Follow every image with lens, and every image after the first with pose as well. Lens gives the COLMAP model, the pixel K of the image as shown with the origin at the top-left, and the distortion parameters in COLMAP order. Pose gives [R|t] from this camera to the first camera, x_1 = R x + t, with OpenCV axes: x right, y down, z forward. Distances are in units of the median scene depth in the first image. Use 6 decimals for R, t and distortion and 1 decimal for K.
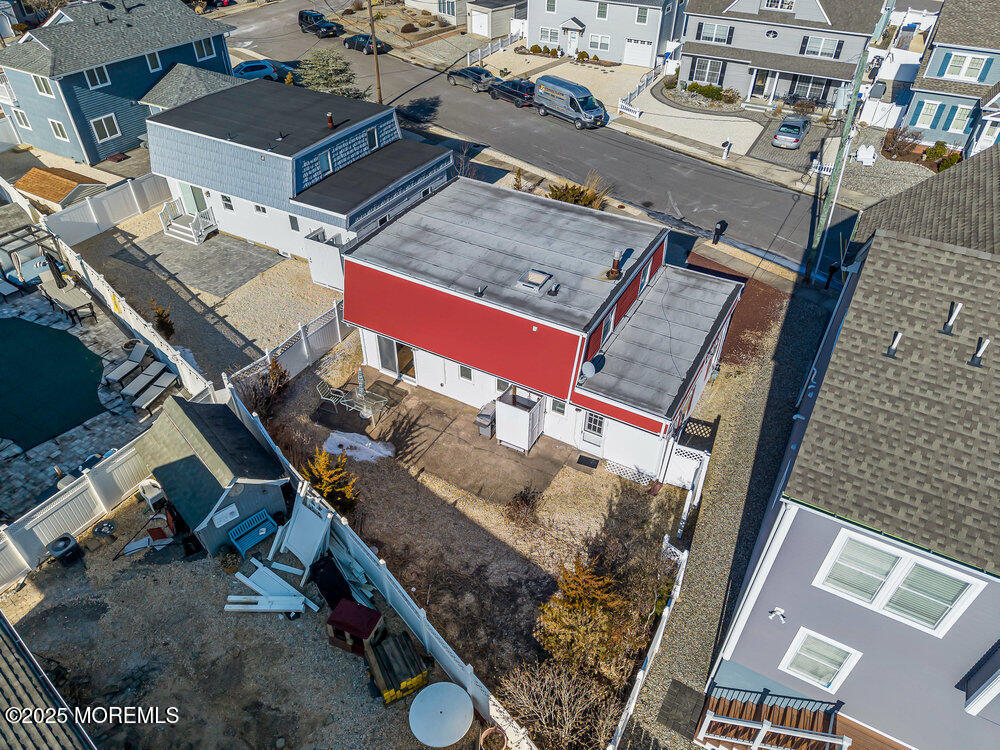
lens RADIAL K [[668.8, 0, 498.3], [0, 668.8, 382.1], [0, 0, 1]] dist [0.007808, -0.006780]
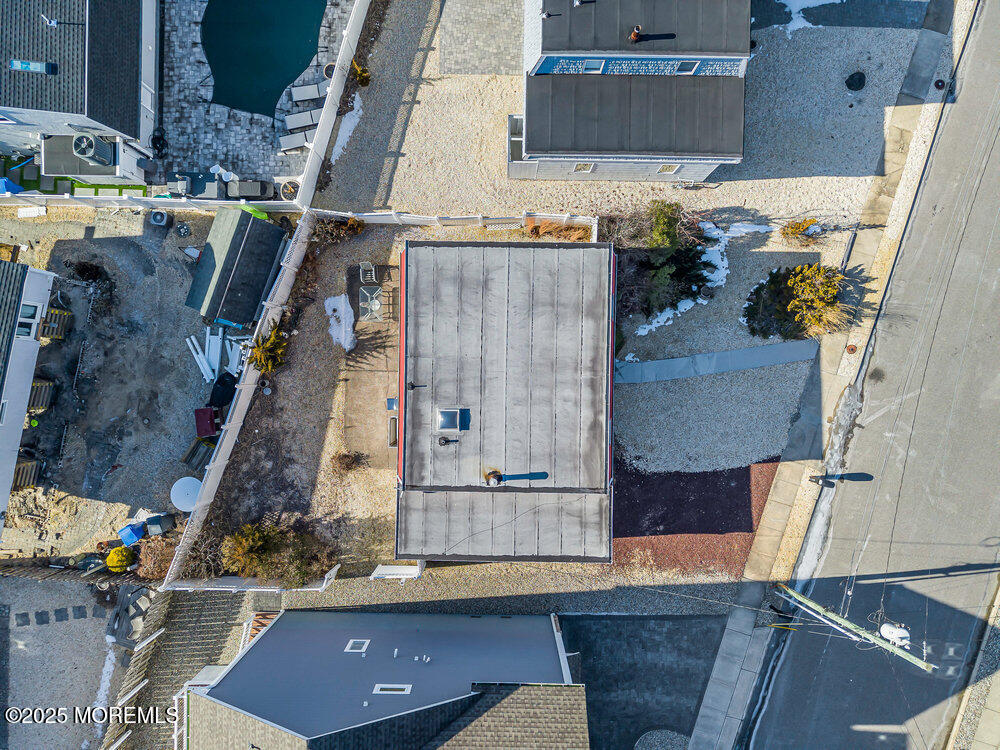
lens RADIAL K [[668.8, 0, 498.3], [0, 668.8, 382.1], [0, 0, 1]] dist [0.007808, -0.006780]
pose [[0.476589, 0.879126, -0.000720, 0.019781], [-0.564286, 0.306536, 0.766562, -0.579407], [0.674125, -0.364929, 0.642170, 0.190810]]
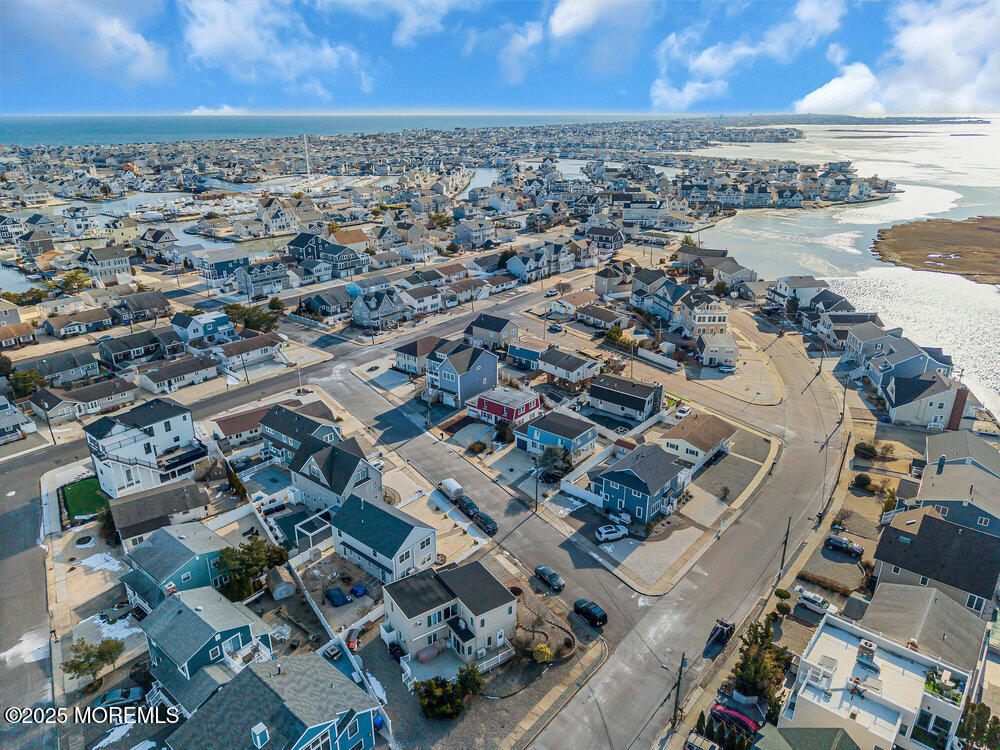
lens RADIAL K [[668.8, 0, 498.3], [0, 668.8, 382.1], [0, 0, 1]] dist [0.007808, -0.006780]
pose [[-0.984847, -0.069285, 0.158982, -0.444350], [0.108357, 0.469921, 0.876033, -2.956316], [-0.135405, 0.879985, -0.455293, 1.988868]]
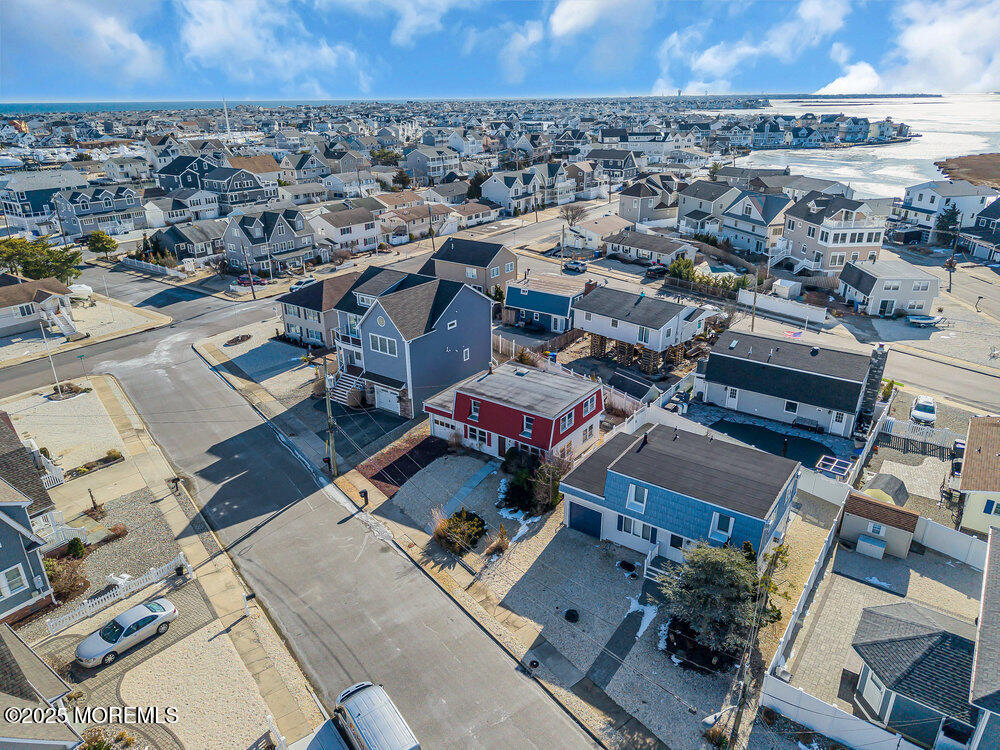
lens RADIAL K [[667.4, 0, 500.0], [0, 667.4, 375.0], [0, 0, 1]] dist [0.071102, -0.145789]
pose [[-0.994215, -0.038958, 0.100098, -0.063112], [0.071220, 0.458494, 0.885839, -1.300625], [-0.080405, 0.887843, -0.453067, 1.167067]]
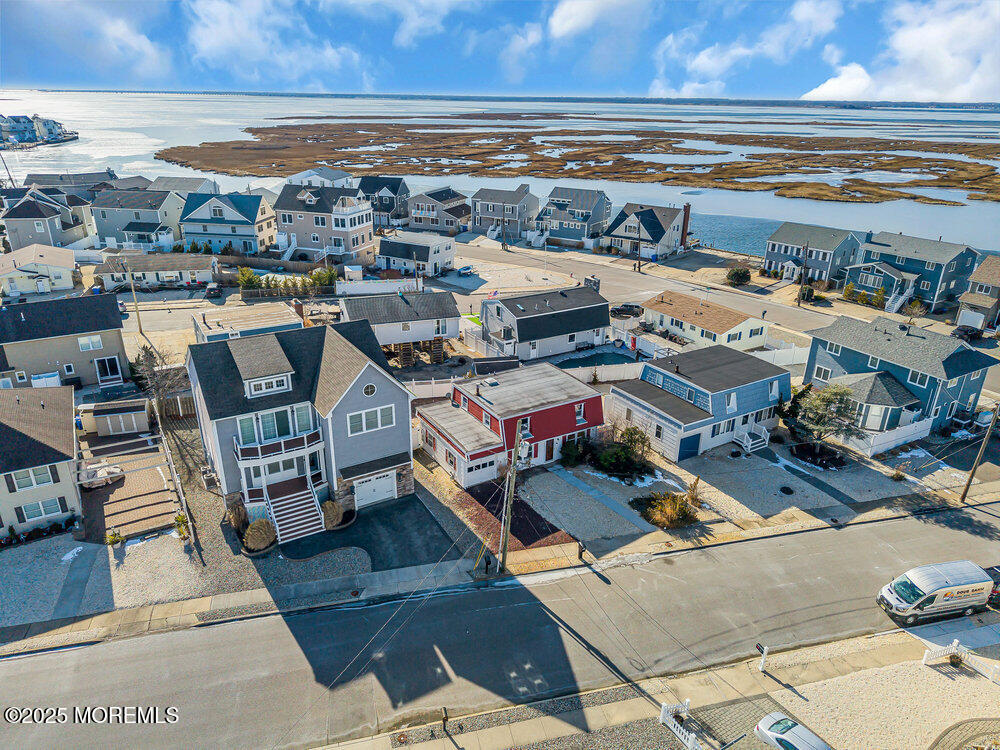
lens RADIAL K [[667.4, 0, 500.0], [0, 667.4, 375.0], [0, 0, 1]] dist [0.071102, -0.145789]
pose [[-0.492481, 0.318956, -0.809771, 1.076347], [-0.577107, 0.576779, 0.578164, -0.859154], [0.651468, 0.752059, -0.099981, 0.668006]]
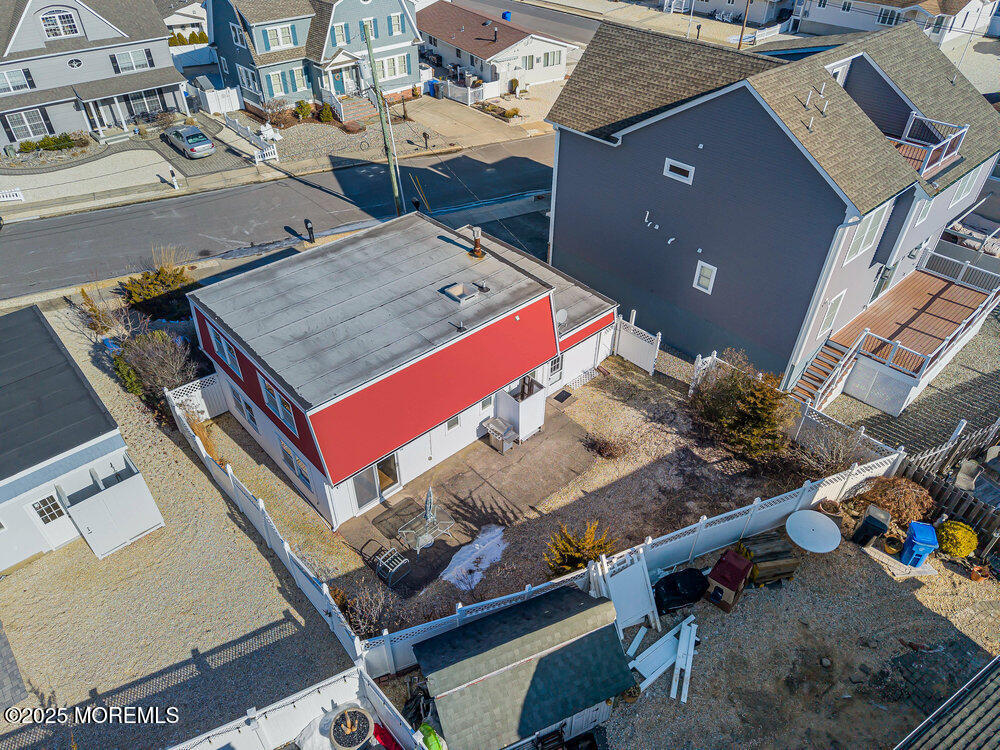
lens RADIAL K [[668.8, 0, 498.3], [0, 668.8, 382.1], [0, 0, 1]] dist [0.007808, -0.006780]
pose [[0.314668, -0.607426, 0.729396, -0.392923], [0.610960, 0.717702, 0.334114, -0.190012], [-0.726438, 0.340496, 0.596950, 0.221345]]
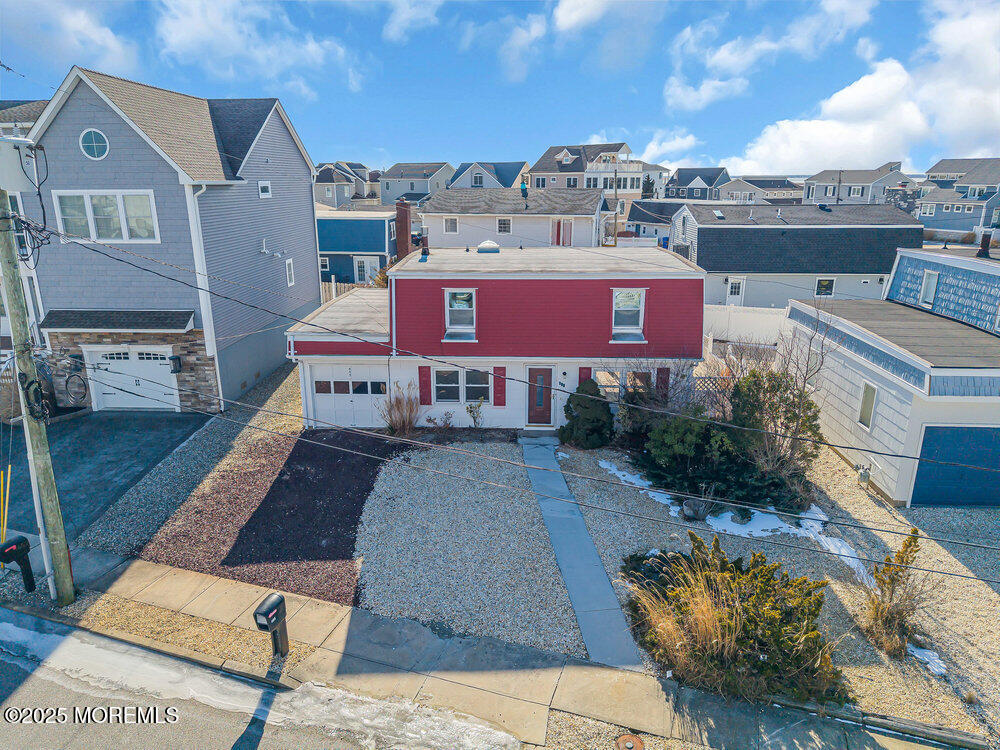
lens RADIAL K [[668.8, 0, 498.3], [0, 668.8, 382.1], [0, 0, 1]] dist [0.007808, -0.006780]
pose [[-0.891283, 0.128646, -0.434816, 0.303687], [-0.295338, 0.562935, 0.771933, -0.492050], [0.344079, 0.816428, -0.463740, 0.925341]]
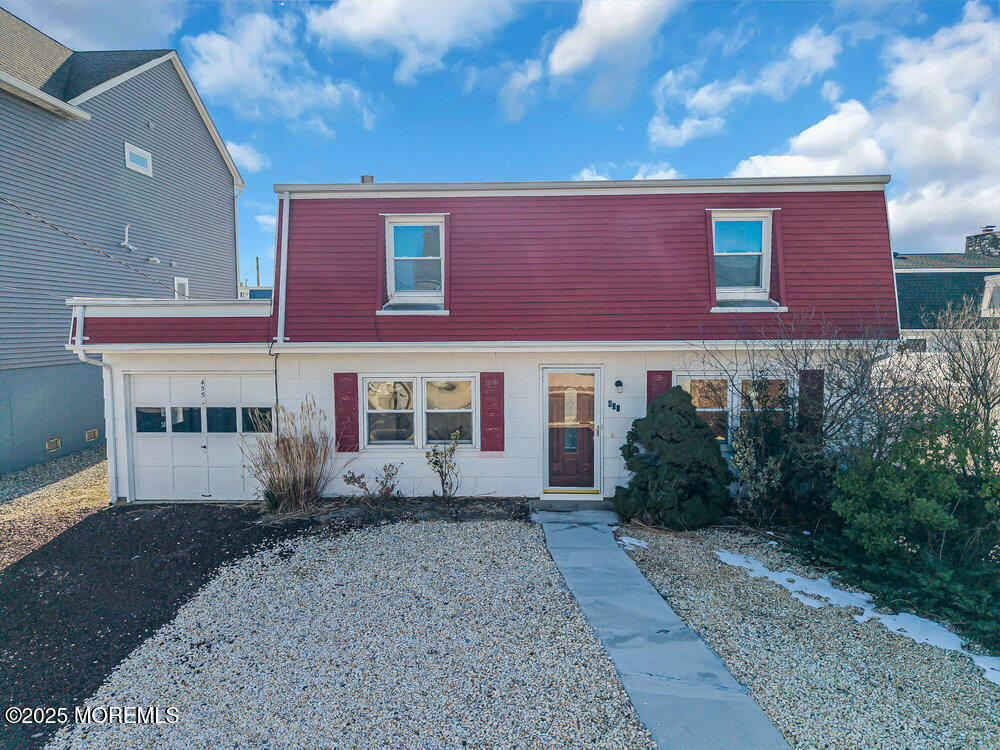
lens RADIAL K [[677.6, 0, 500.0], [0, 677.6, 375.0], [0, 0, 1]] dist [-0.006376, -0.002904]
pose [[-0.882355, 0.037090, -0.469120, 0.202406], [-0.303933, 0.716162, 0.628281, -0.274632], [0.359269, 0.696948, -0.620636, 0.846828]]
